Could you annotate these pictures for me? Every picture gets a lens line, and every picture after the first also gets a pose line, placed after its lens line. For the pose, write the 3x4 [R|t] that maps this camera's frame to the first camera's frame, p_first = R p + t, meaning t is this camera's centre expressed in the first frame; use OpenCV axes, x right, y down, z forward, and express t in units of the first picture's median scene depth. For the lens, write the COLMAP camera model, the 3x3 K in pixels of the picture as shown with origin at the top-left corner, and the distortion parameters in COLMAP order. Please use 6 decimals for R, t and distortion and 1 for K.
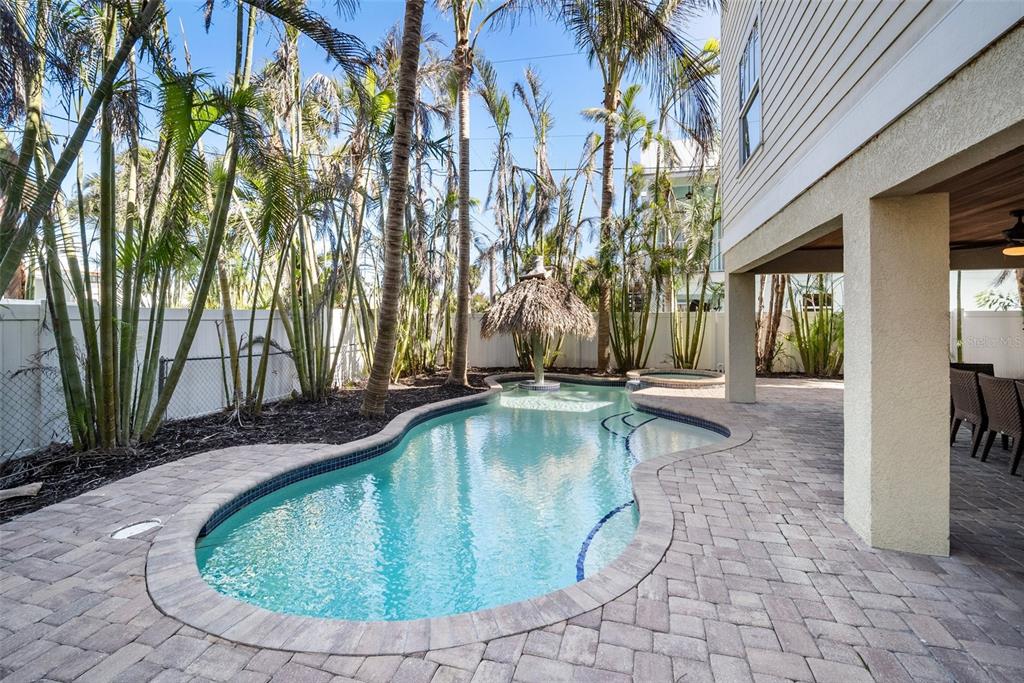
lens RADIAL K [[458.9, 0, 507.7], [0, 458.9, 317.6], [0, 0, 1]] dist [0.000285, 0.000091]
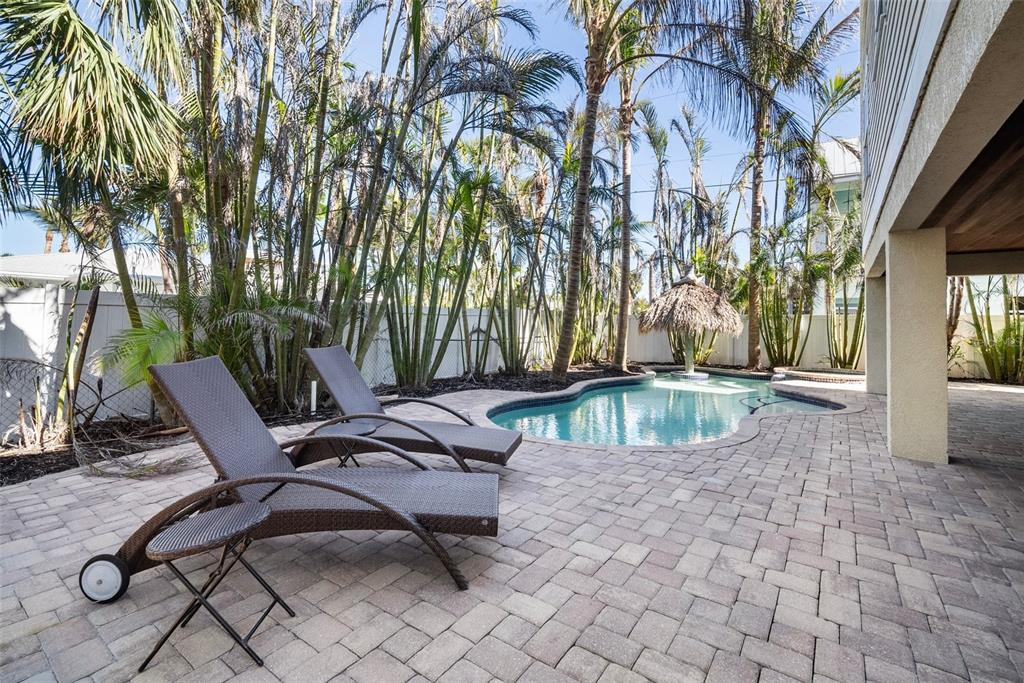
lens RADIAL K [[453.9, 0, 508.8], [0, 453.9, 335.4], [0, 0, 1]] dist [-0.012570, -0.000115]
pose [[0.941575, 0.020387, -0.336187, 0.024178], [-0.011925, 0.999558, 0.027218, 0.021005], [0.336593, -0.021619, 0.941402, -0.267592]]
